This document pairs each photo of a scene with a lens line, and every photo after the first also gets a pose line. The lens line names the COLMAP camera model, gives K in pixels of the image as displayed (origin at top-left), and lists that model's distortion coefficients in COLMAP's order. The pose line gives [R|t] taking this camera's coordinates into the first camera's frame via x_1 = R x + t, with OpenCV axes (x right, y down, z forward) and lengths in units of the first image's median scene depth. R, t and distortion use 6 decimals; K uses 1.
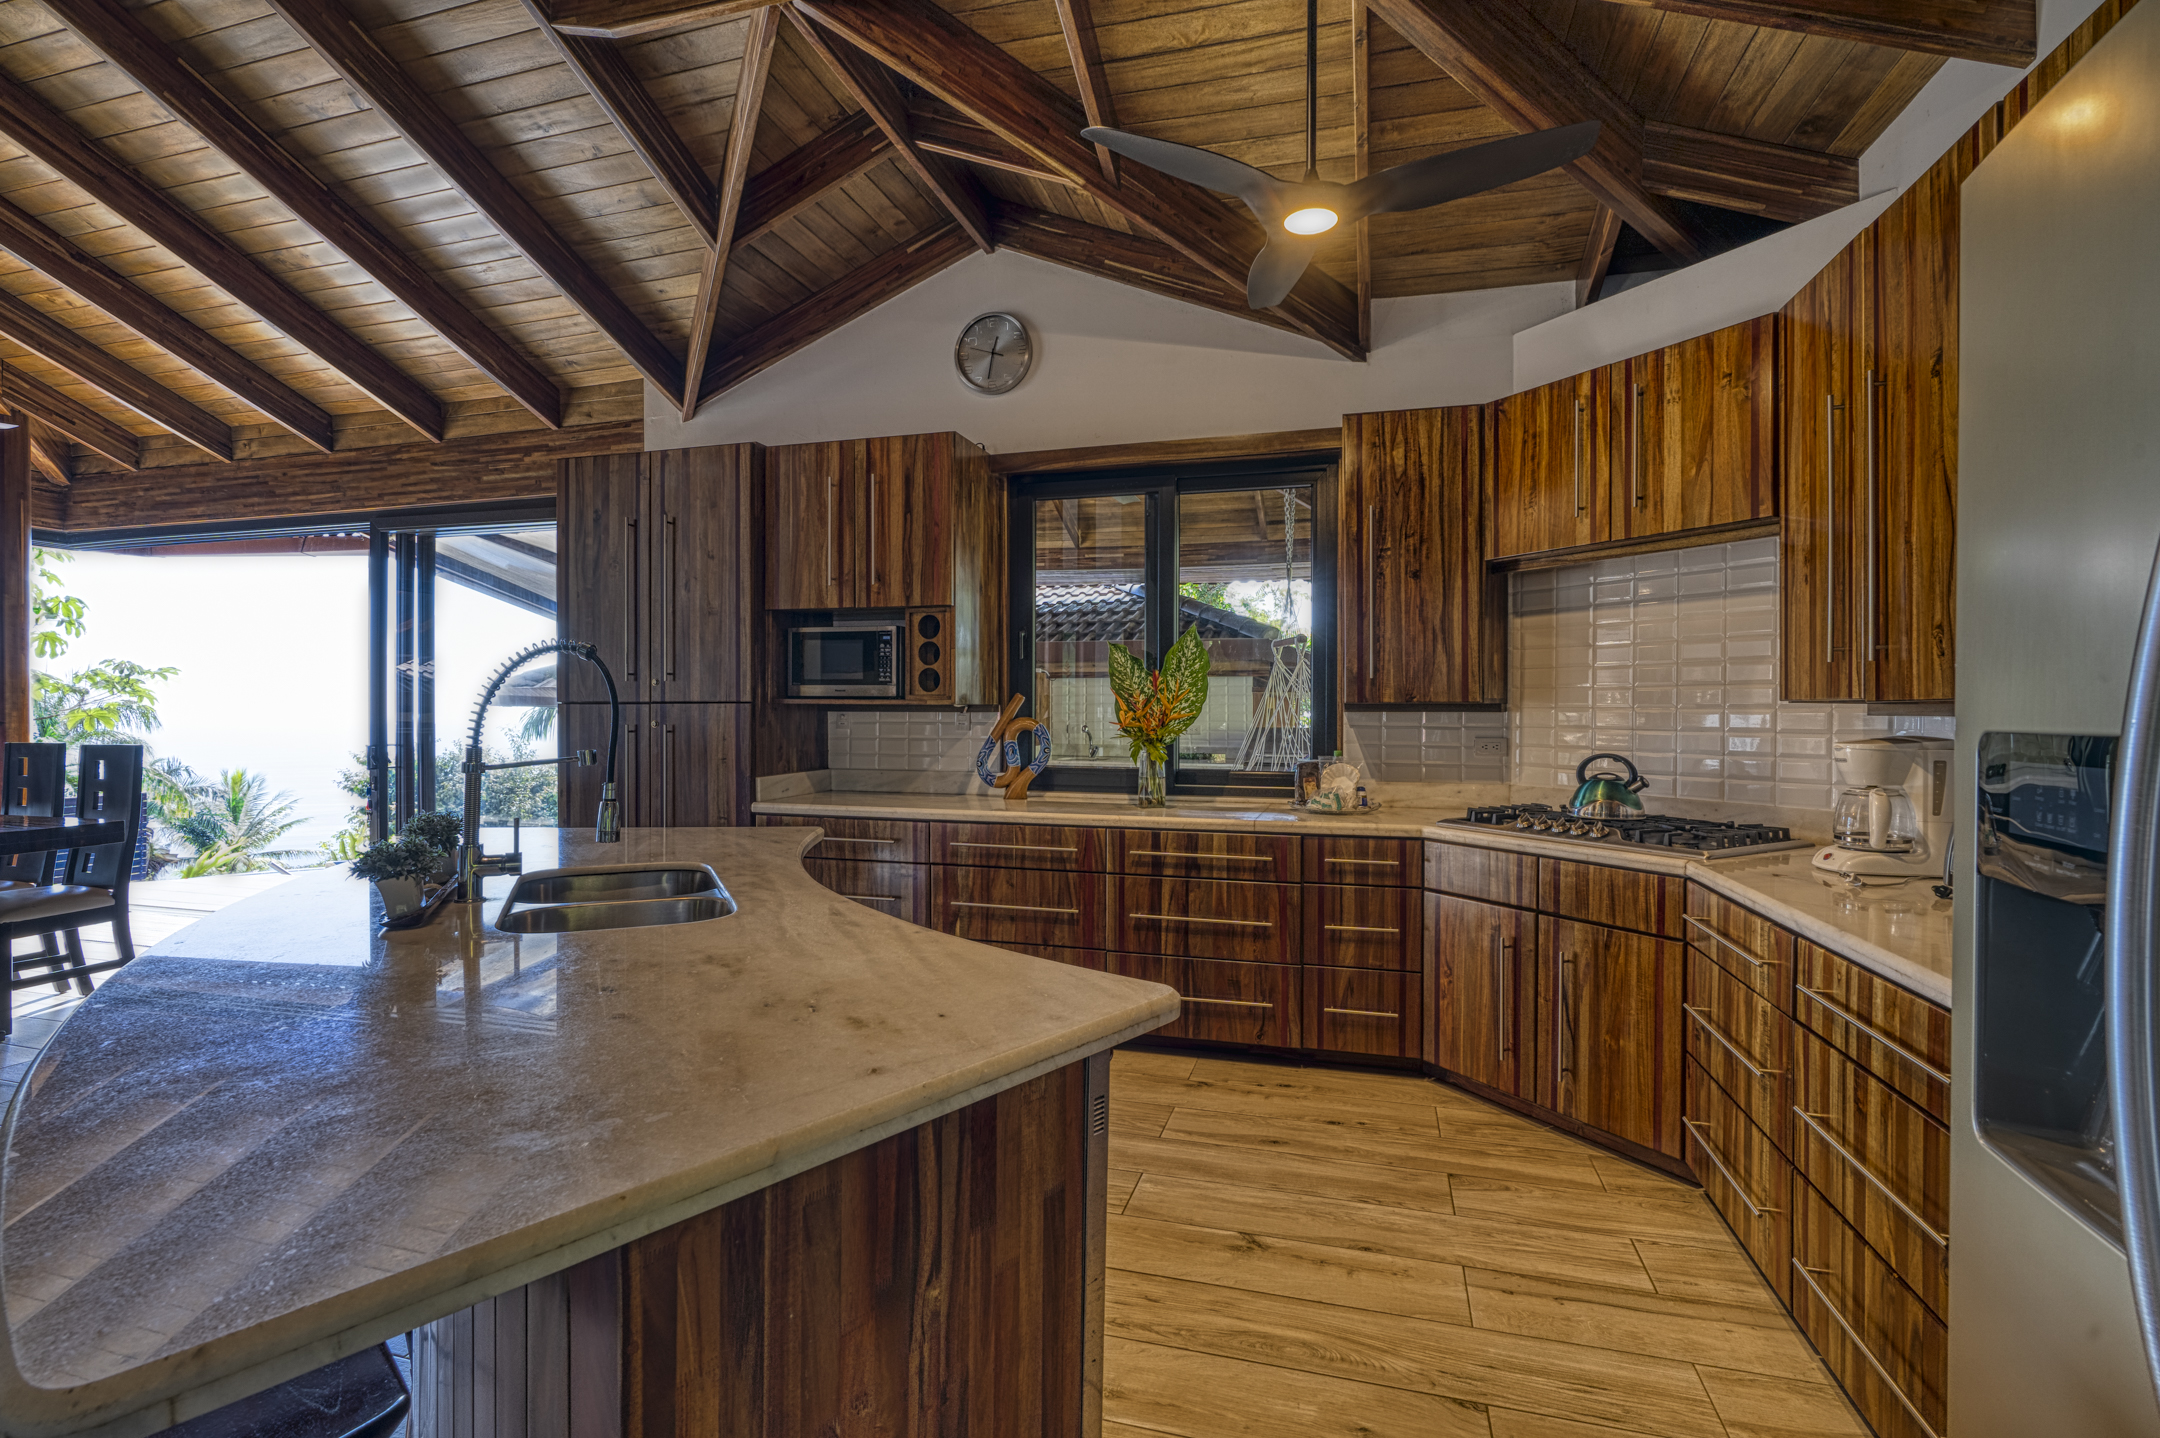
lens RADIAL K [[988.2, 0, 1080.0], [0, 988.2, 719.0], [0, 0, 1]] dist [-0.018474, -0.000056]
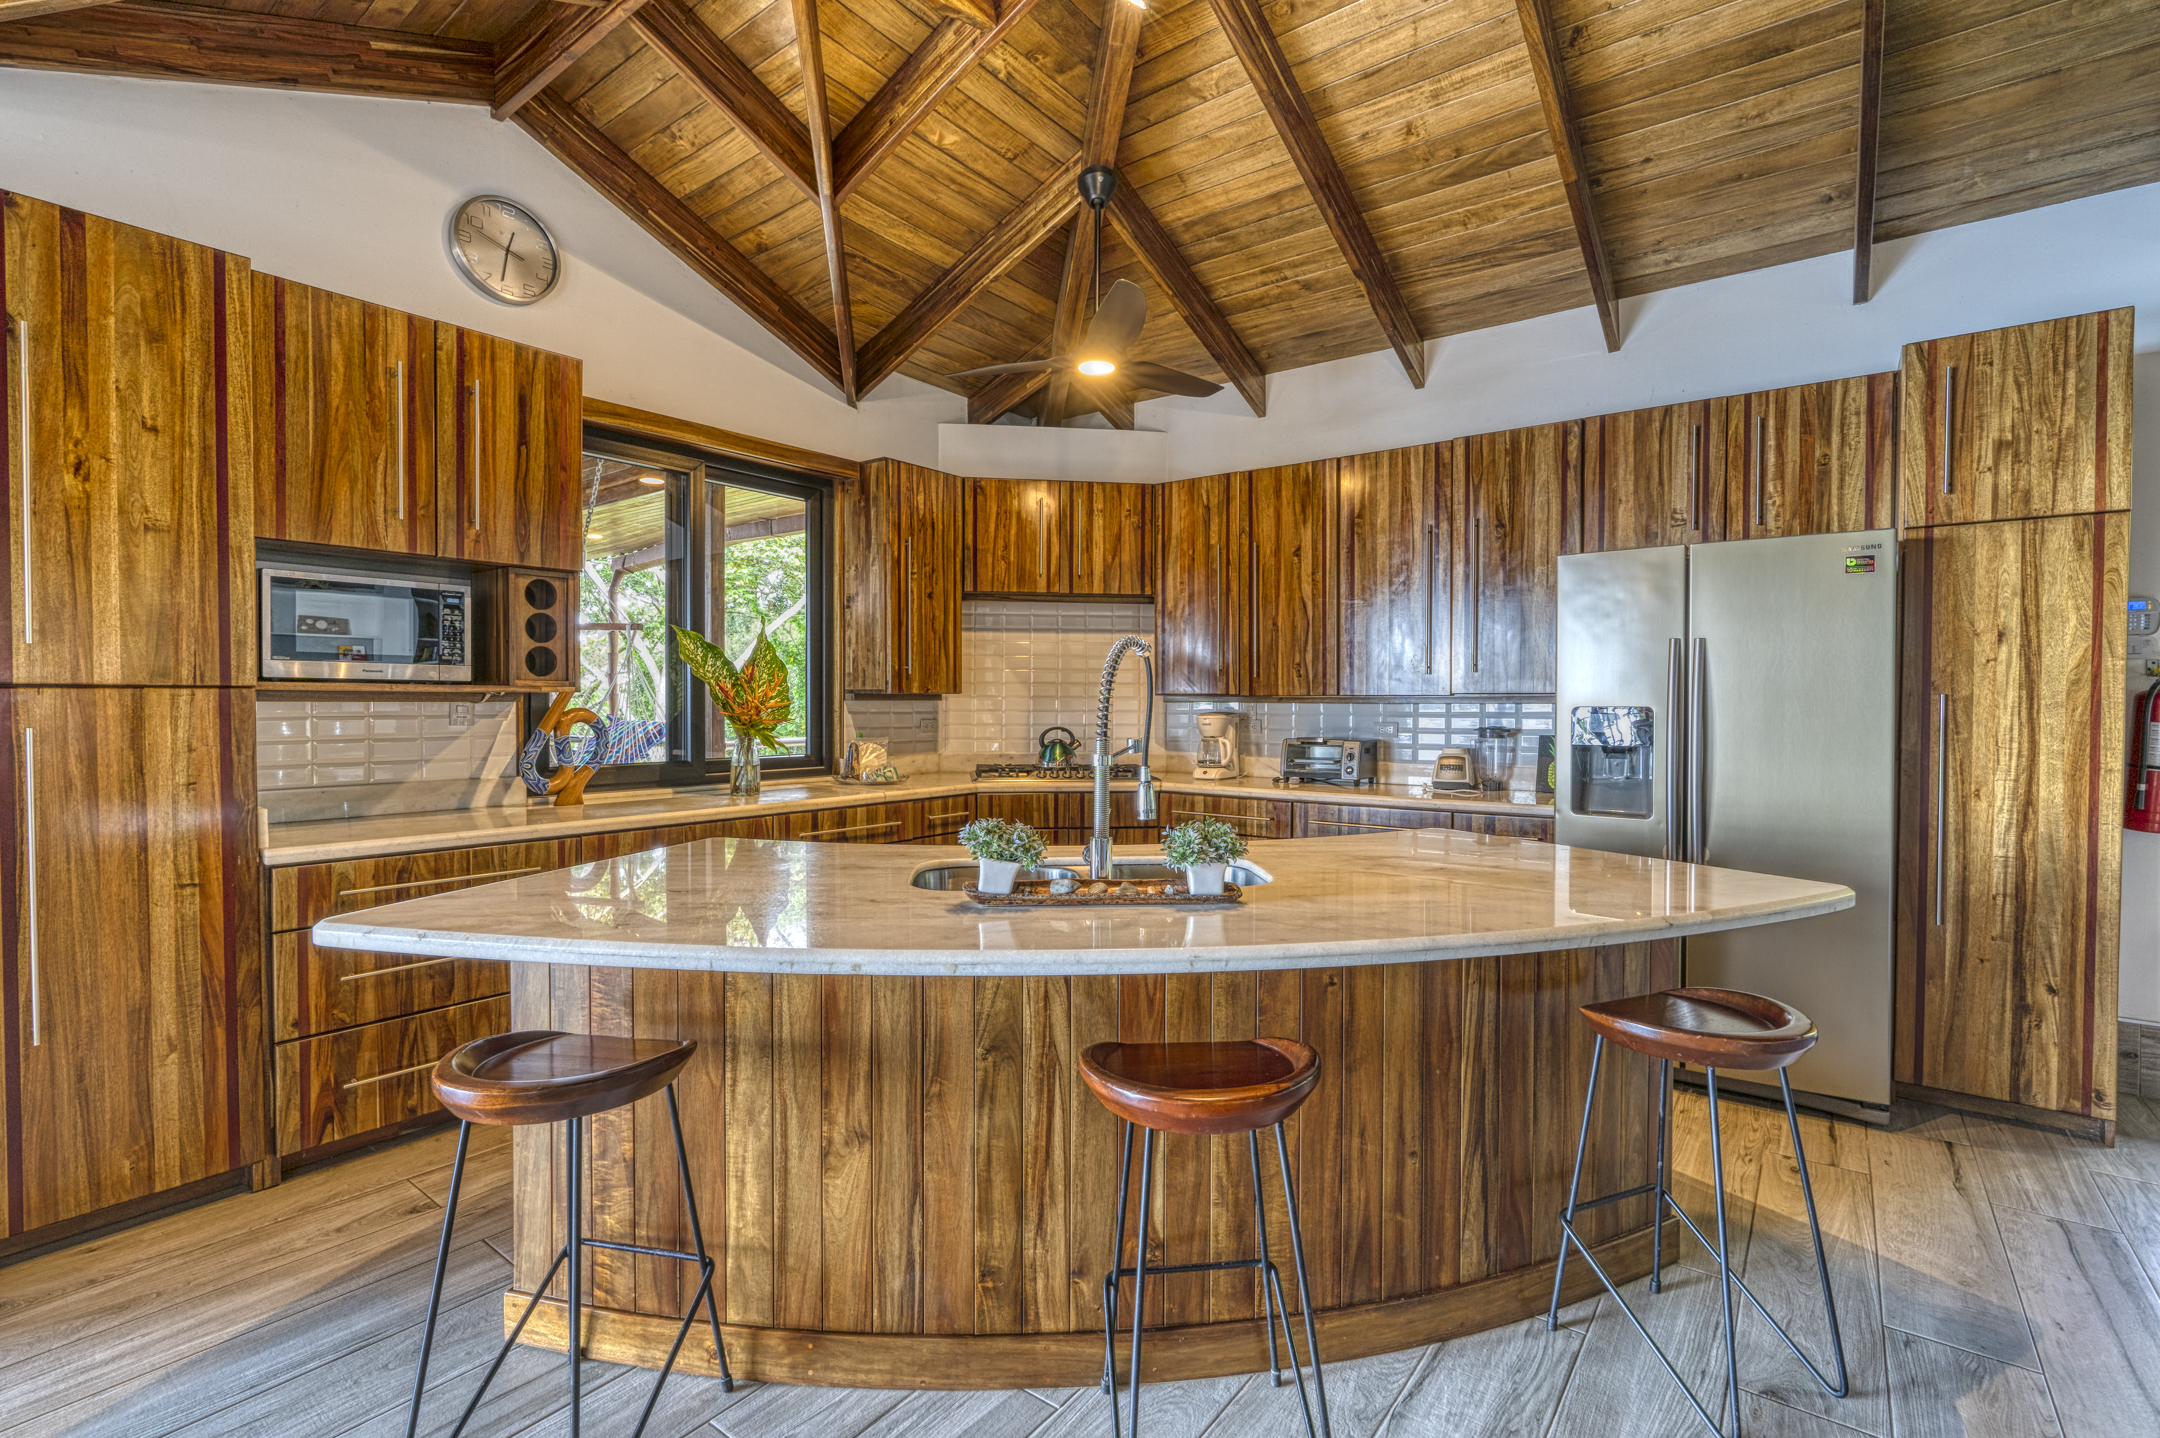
lens RADIAL K [[977.4, 0, 1080.0], [0, 977.4, 719.0], [0, 0, 1]] dist [-0.003515, 0.000884]
pose [[0.364586, -0.019877, 0.930957, -0.809365], [0.008064, 0.999802, 0.018188, -0.004882], [-0.931135, 0.000876, 0.364675, 0.346966]]
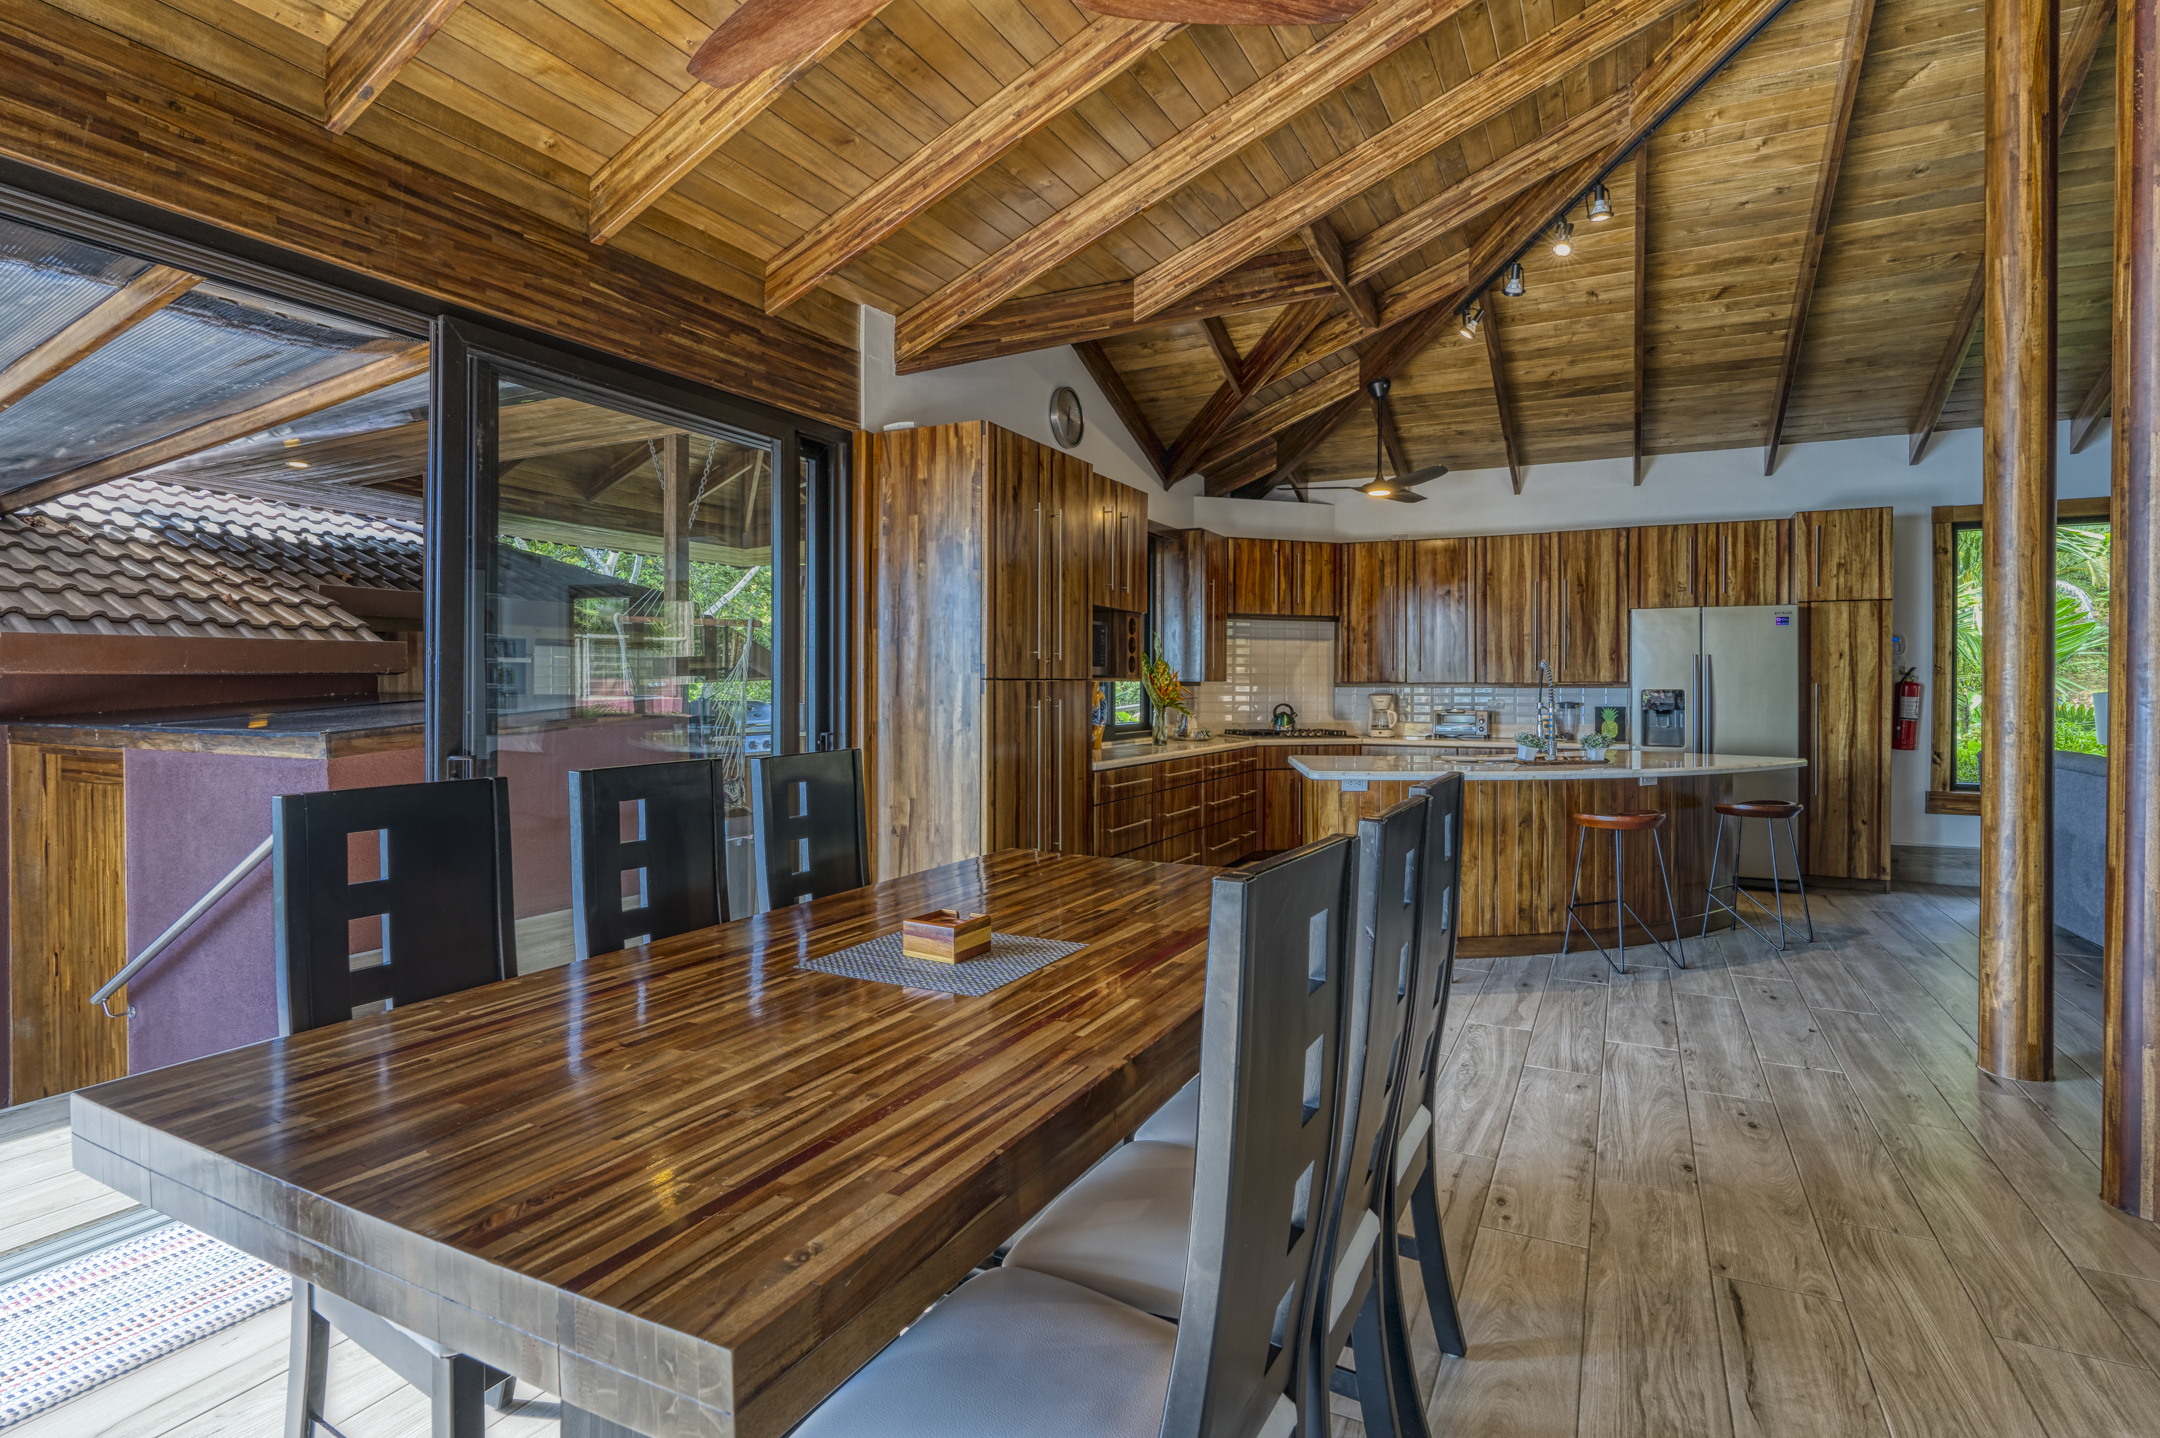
lens RADIAL K [[1079.2, 0, 1077.8], [0, 1079.2, 691.9], [0, 0, 1]] dist [-0.001689, 0.000014]
pose [[0.193172, -0.010605, 0.981108, -1.872541], [0.009925, 0.999912, 0.008854, -0.019170], [-0.981115, 0.008028, 0.193261, 0.869984]]
